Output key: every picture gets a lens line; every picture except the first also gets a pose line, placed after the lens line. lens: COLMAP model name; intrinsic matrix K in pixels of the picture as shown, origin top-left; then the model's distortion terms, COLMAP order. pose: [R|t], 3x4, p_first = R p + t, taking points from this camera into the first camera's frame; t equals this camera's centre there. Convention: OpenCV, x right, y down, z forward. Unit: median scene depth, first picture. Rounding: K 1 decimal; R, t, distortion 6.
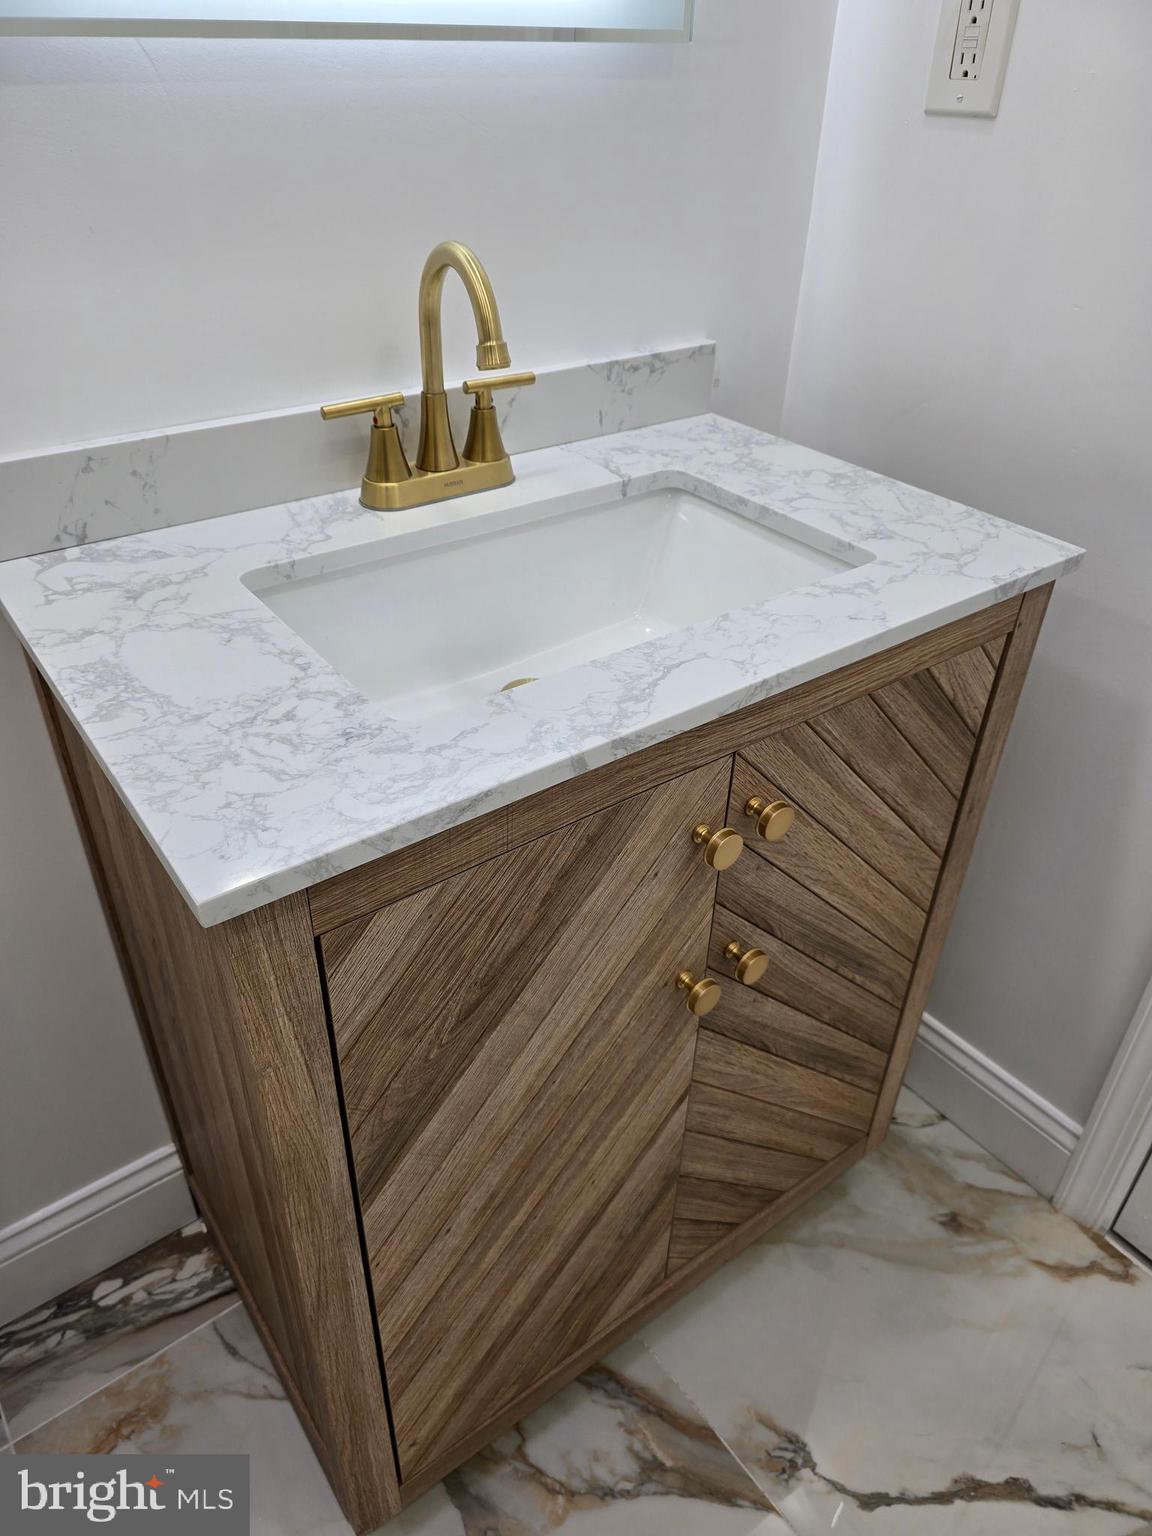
lens RADIAL K [[1028.8, 0, 584.3], [0, 1028.8, 743.3], [0, 0, 1]] dist [0.057846, -0.056857]
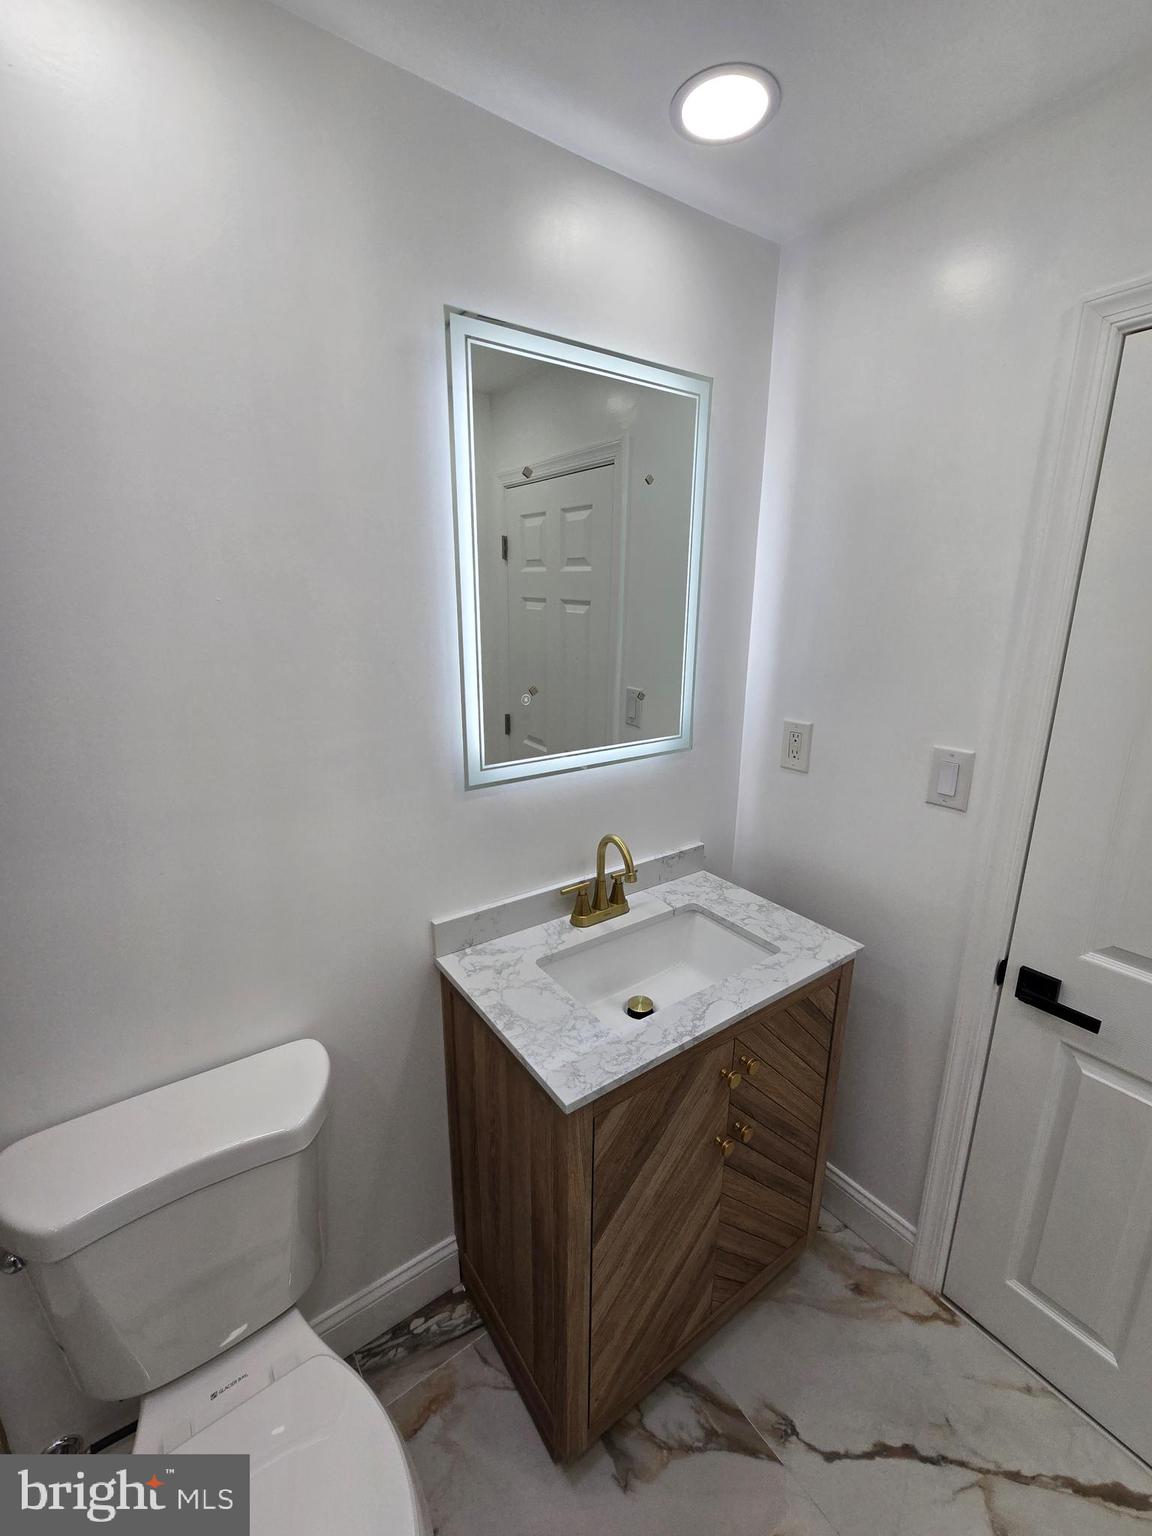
lens RADIAL K [[630.1, 0, 577.6], [0, 630.1, 763.6], [0, 0, 1]] dist [-0.004383, 0.000995]
pose [[0.999491, -0.013396, -0.028964, -0.131056], [0.003221, 0.945336, -0.326083, -0.087308], [0.031749, 0.325824, 0.944897, -0.490700]]
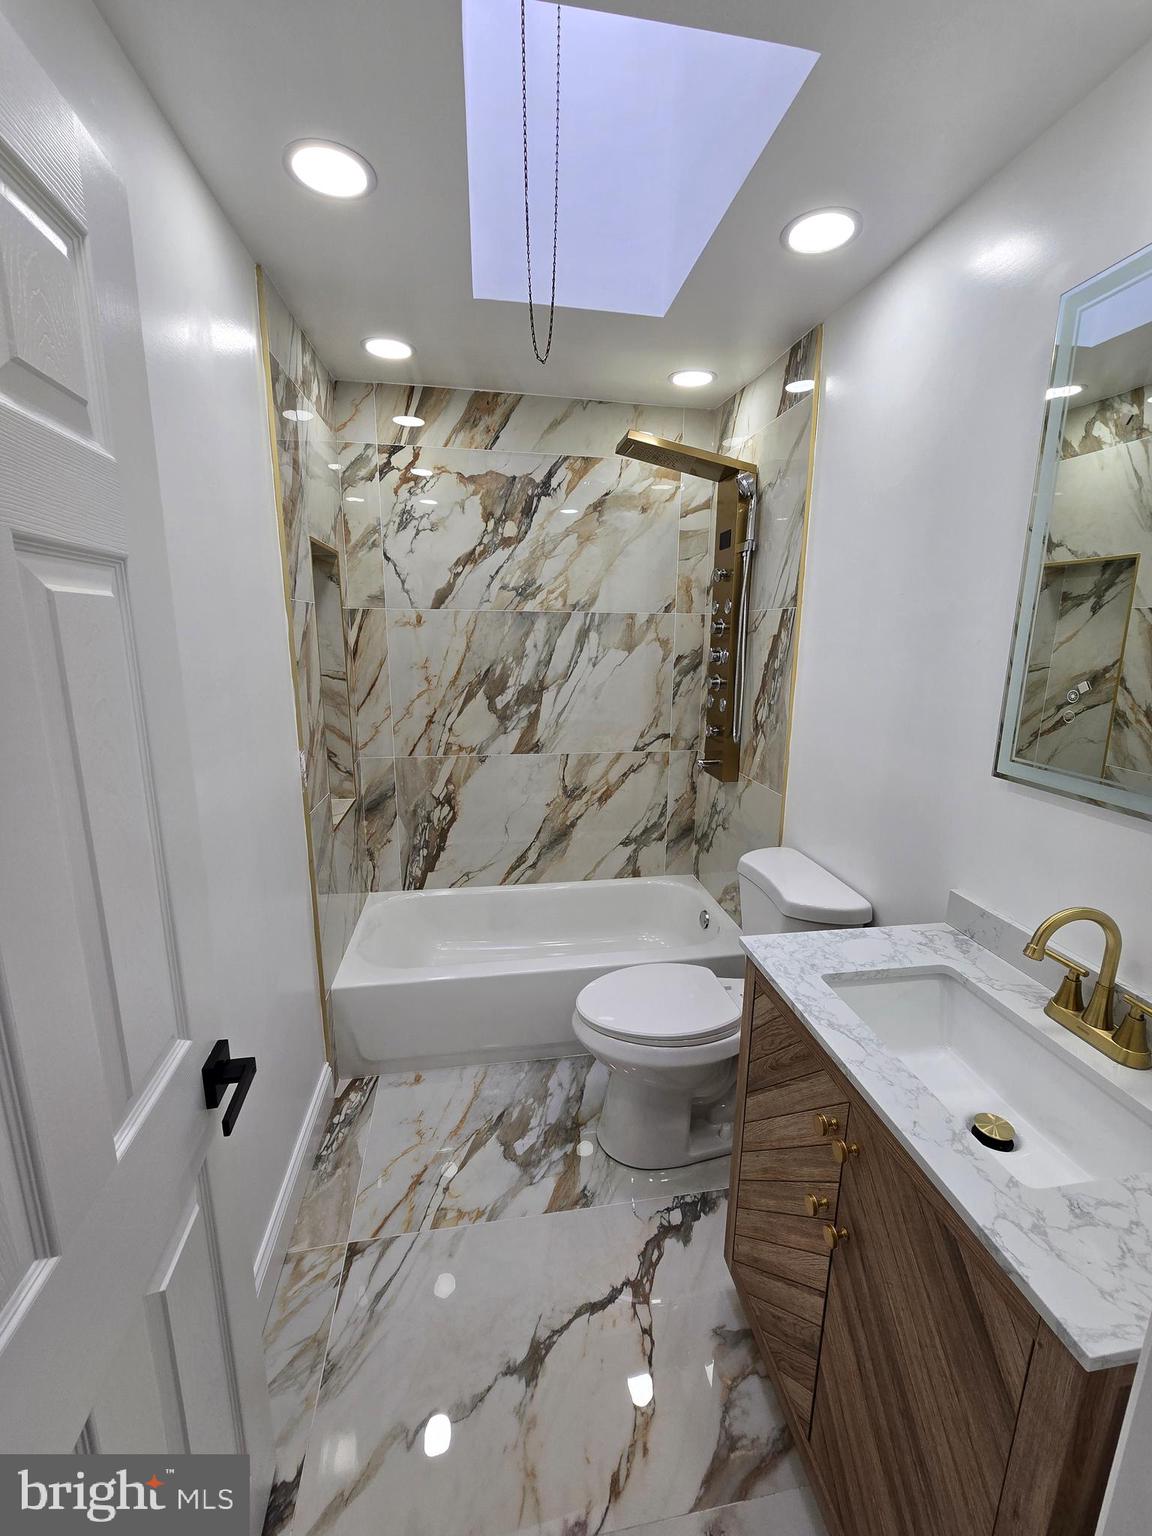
lens RADIAL K [[630.1, 0, 573.6], [0, 630.1, 759.7], [0, 0, 1]] dist [-0.004383, 0.000995]
pose [[-0.473425, 0.158625, -0.866433, 0.966657], [-0.503991, 0.757942, 0.414146, -0.525331], [0.722400, 0.632742, -0.278883, 0.361441]]
